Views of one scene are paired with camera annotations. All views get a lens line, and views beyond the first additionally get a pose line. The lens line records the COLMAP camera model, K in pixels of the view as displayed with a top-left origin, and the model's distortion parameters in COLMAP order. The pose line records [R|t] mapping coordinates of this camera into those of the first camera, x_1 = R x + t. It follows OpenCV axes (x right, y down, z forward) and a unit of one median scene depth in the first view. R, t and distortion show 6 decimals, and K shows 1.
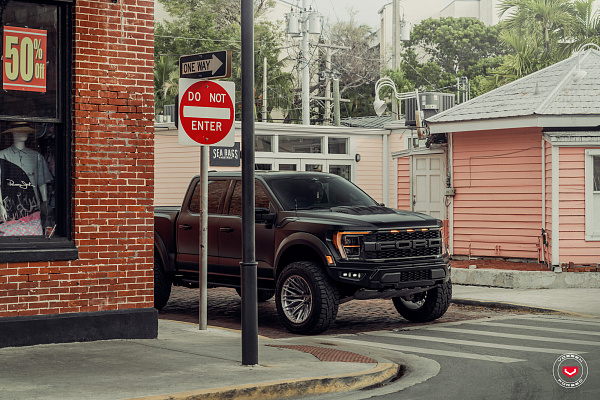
lens RADIAL K [[1052.6, 0, 300.0], [0, 1052.6, 200.0], [0, 0, 1]] dist [0.019600, 0.028068]
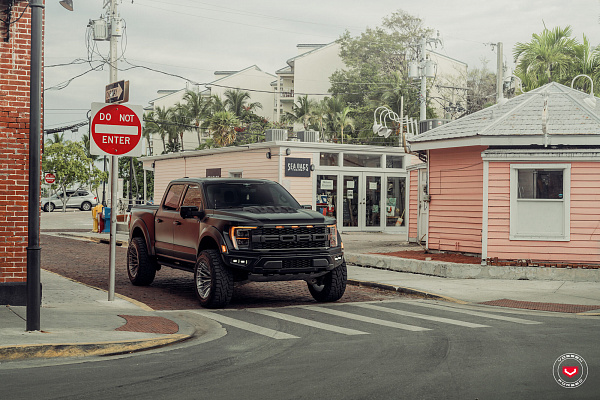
lens RADIAL K [[788.8, 0, 300.0], [0, 788.8, 200.0], [0, 0, 1]] dist [0.011278, 0.016937]
pose [[0.982599, 0.017154, -0.184944, 0.279743], [-0.018140, 0.999829, -0.003640, 0.001120], [0.184850, 0.006931, 0.982742, 0.098064]]
